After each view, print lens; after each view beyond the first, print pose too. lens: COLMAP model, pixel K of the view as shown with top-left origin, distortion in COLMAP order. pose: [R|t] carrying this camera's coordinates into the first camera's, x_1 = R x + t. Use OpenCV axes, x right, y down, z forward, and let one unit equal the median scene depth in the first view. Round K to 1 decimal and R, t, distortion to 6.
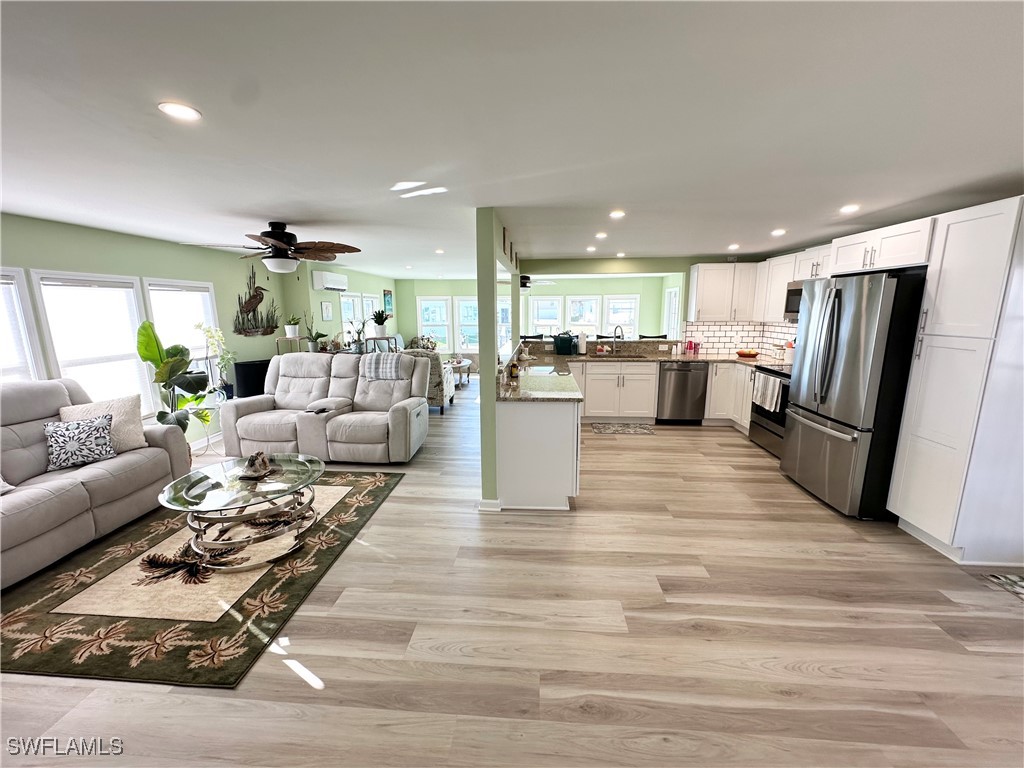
lens RADIAL K [[408.0, 0, 512.0], [0, 408.0, 384.0], [0, 0, 1]] dist [-0.002466, 0.000124]
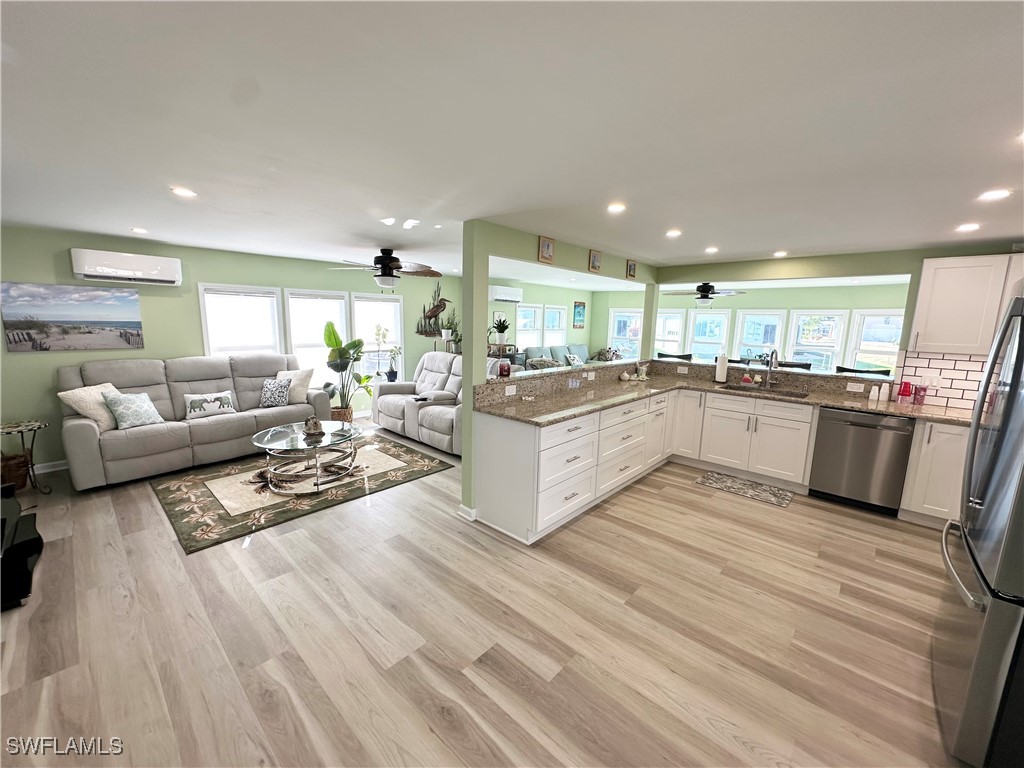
lens RADIAL K [[408.0, 0, 512.0], [0, 408.0, 384.0], [0, 0, 1]] dist [-0.002466, 0.000124]
pose [[0.787003, 0.123293, -0.604504, 0.419346], [-0.140950, 0.989846, 0.018383, -0.035708], [0.600632, 0.070737, 0.796390, 0.167680]]
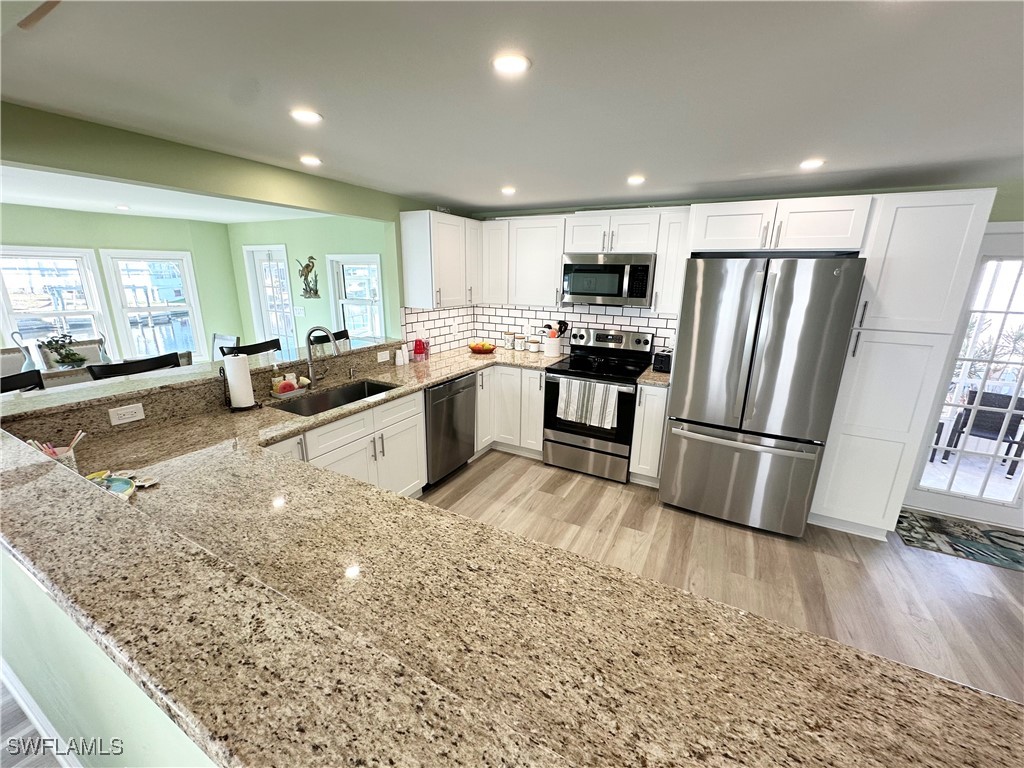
lens RADIAL K [[408.0, 0, 512.0], [0, 408.0, 384.0], [0, 0, 1]] dist [-0.002466, 0.000124]
pose [[0.403391, -0.226268, 0.886611, -0.084038], [0.147561, 0.972348, 0.181011, -0.162335], [-0.903051, 0.057811, 0.425624, 0.759984]]
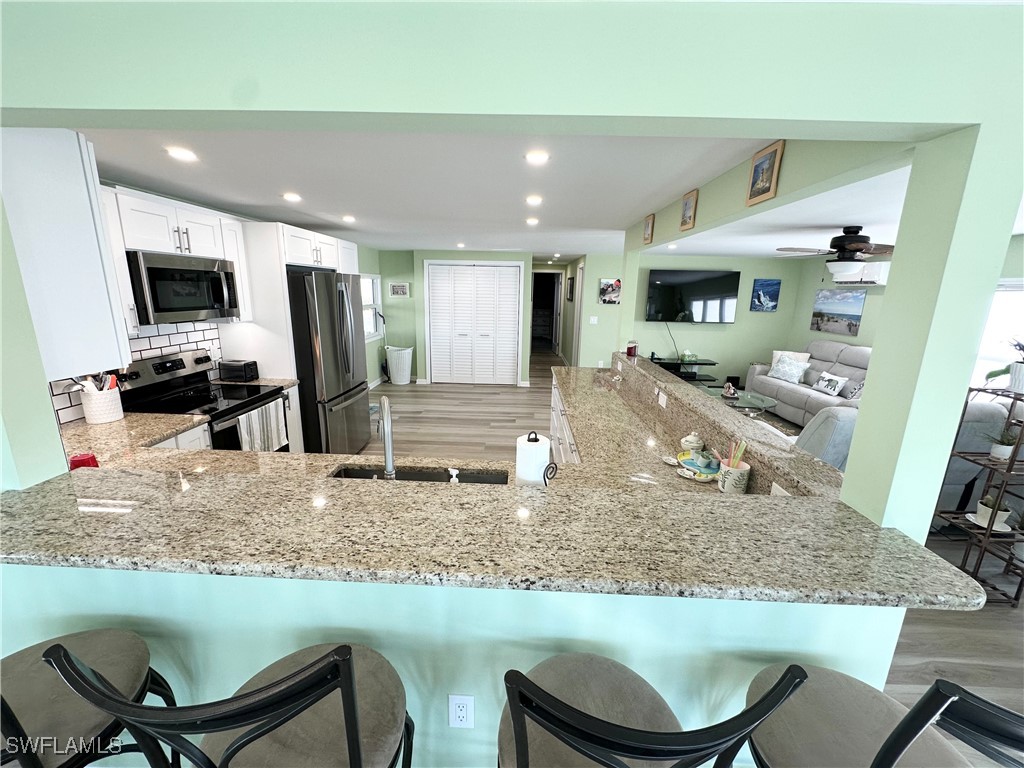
lens RADIAL K [[408.0, 0, 512.0], [0, 408.0, 384.0], [0, 0, 1]] dist [-0.002466, 0.000124]
pose [[-0.998874, -0.006255, -0.047025, 0.245600], [-0.024589, 0.915982, 0.400466, -0.304655], [0.040569, 0.401172, -0.915104, 1.499540]]
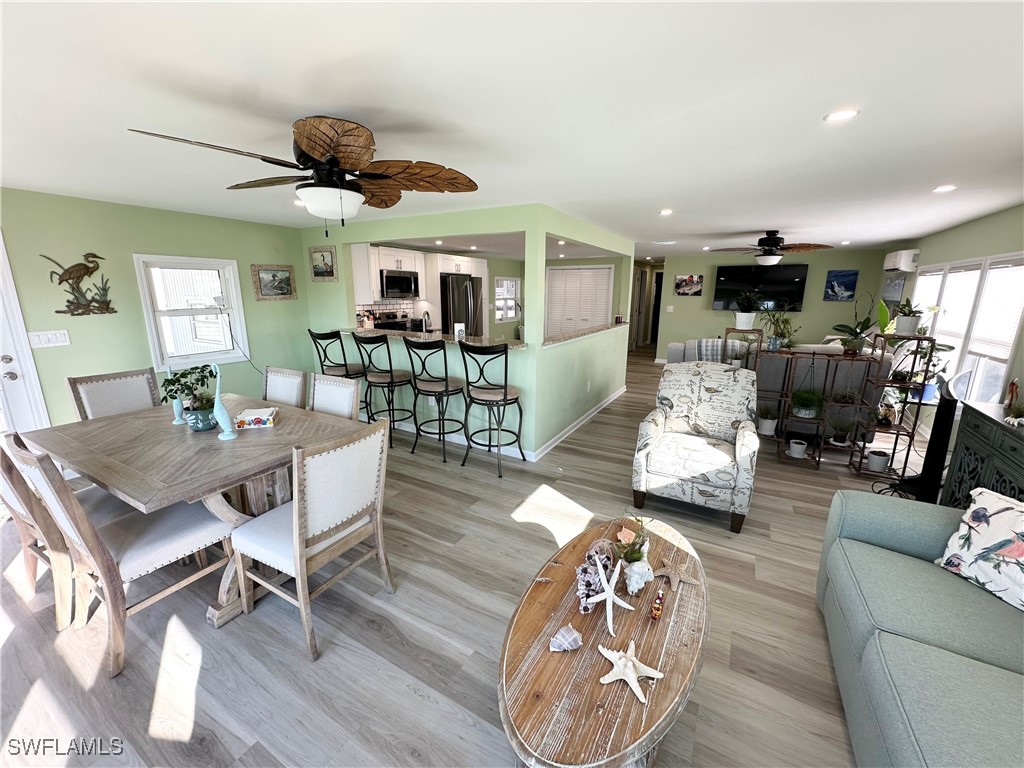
lens RADIAL K [[408.0, 0, 512.0], [0, 408.0, 384.0], [0, 0, 1]] dist [-0.002466, 0.000124]
pose [[-0.902257, -0.096379, 0.420289, -0.290064], [0.077365, 0.922701, 0.377675, -0.369088], [-0.424201, 0.373276, -0.825057, 2.017328]]
